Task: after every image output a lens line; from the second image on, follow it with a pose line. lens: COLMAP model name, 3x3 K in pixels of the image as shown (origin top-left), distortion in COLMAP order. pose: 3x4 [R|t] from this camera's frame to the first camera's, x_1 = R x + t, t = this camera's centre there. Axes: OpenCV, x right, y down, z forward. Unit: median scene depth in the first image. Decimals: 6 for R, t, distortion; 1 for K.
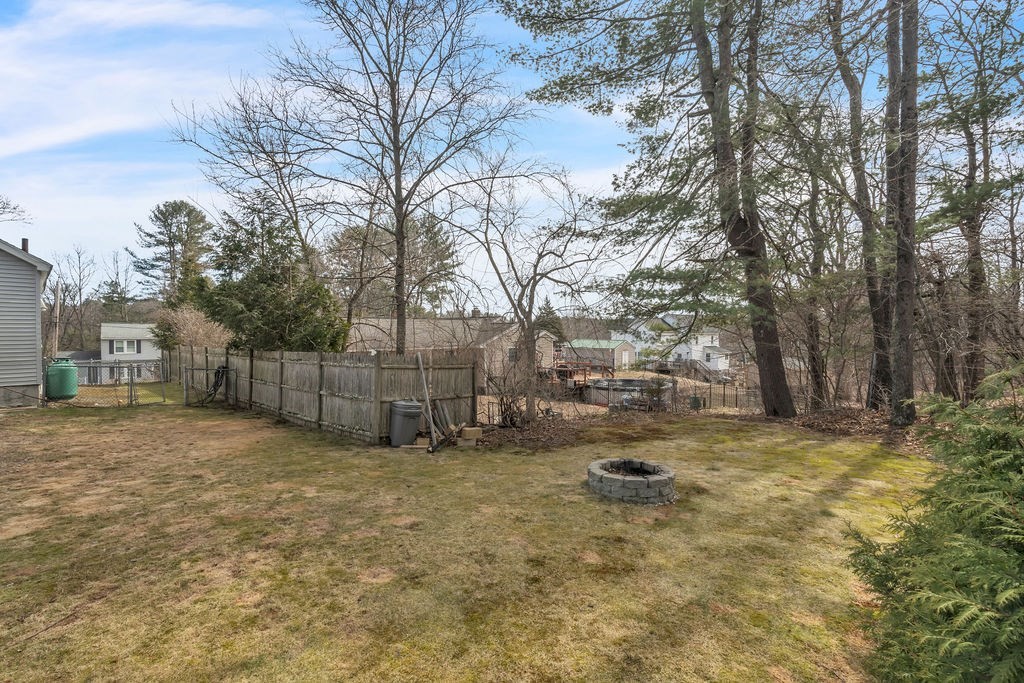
lens RADIAL K [[459.2, 0, 515.9], [0, 459.2, 340.6], [0, 0, 1]] dist [0.000394, -0.000696]
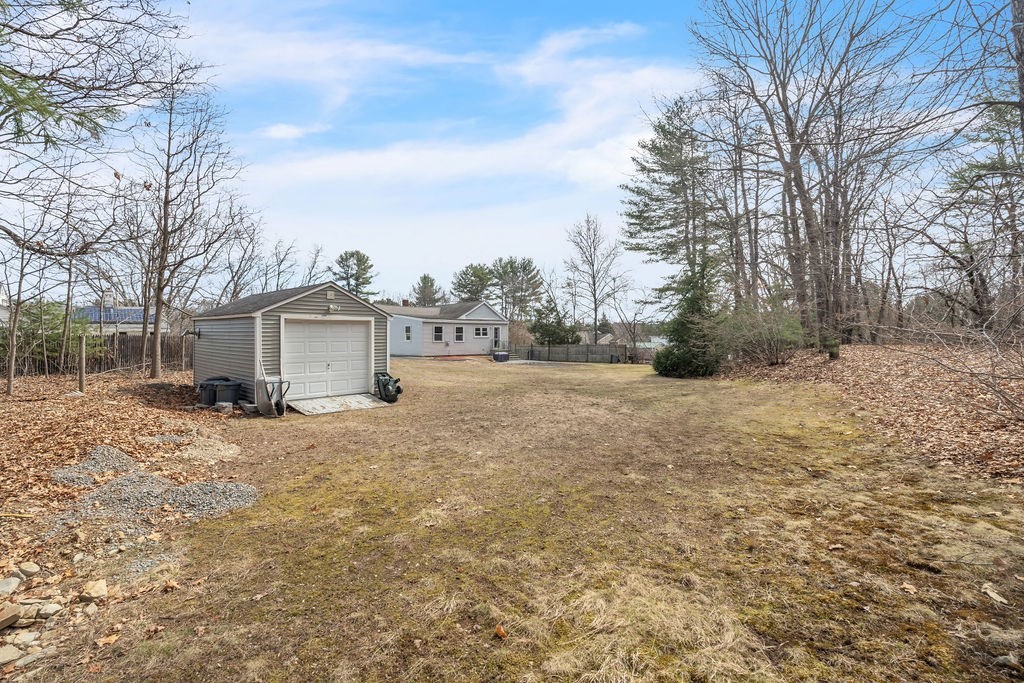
lens RADIAL K [[456.7, 0, 512.0], [0, 456.7, 341.5], [0, 0, 1]] dist [0.000206, 0.000002]
pose [[0.996946, -0.003662, -0.078010, -0.578374], [0.003112, 0.999969, -0.007170, 0.022737], [0.078034, 0.006906, 0.996927, -2.310130]]
